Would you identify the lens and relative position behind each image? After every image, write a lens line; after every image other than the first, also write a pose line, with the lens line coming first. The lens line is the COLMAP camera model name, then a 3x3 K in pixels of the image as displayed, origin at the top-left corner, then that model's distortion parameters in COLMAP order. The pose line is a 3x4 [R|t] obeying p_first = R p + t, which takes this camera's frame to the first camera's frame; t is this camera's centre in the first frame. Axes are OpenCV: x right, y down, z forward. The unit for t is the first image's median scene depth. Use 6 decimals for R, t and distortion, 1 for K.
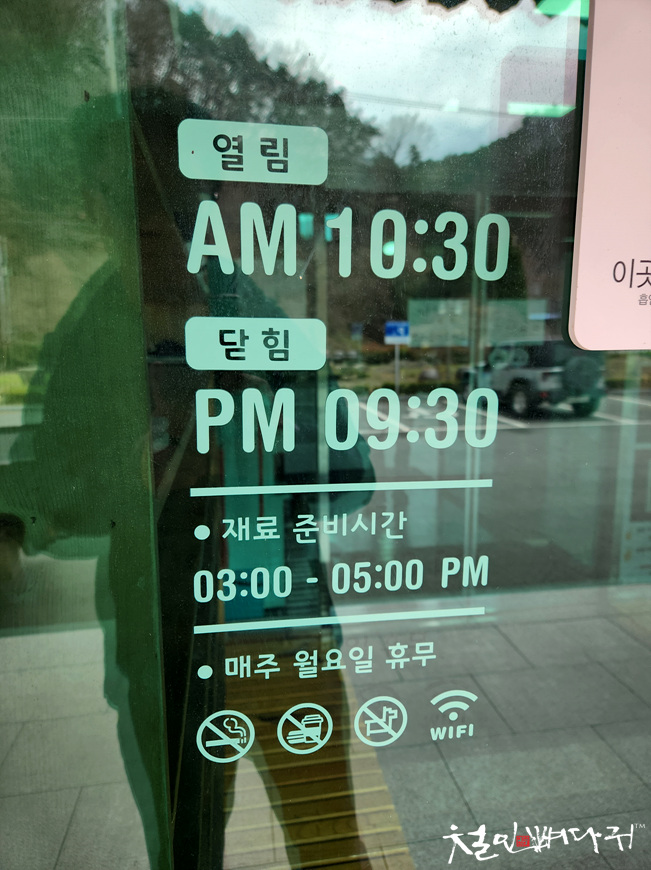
lens RADIAL K [[583.8, 0, 323.3], [0, 583.8, 432.1], [0, 0, 1]] dist [0.046811, -0.004629]
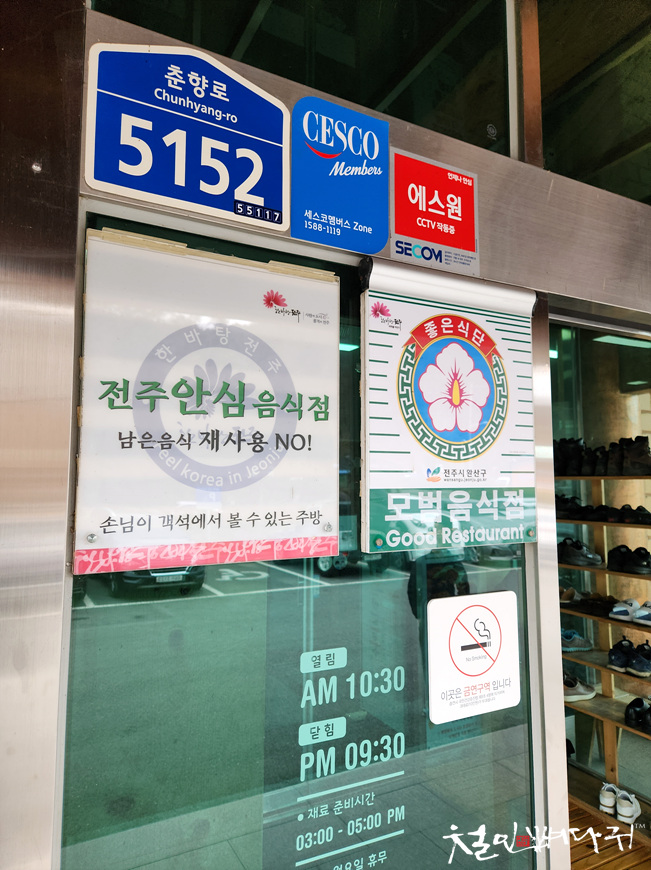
lens RADIAL K [[583.8, 0, 327.4], [0, 583.8, 431.6], [0, 0, 1]] dist [0.046811, -0.004629]
pose [[0.944145, 0.039847, 0.327113, -0.990805], [0.041355, 0.970487, -0.237582, -0.805770], [-0.326926, 0.237839, 0.914632, -1.707143]]
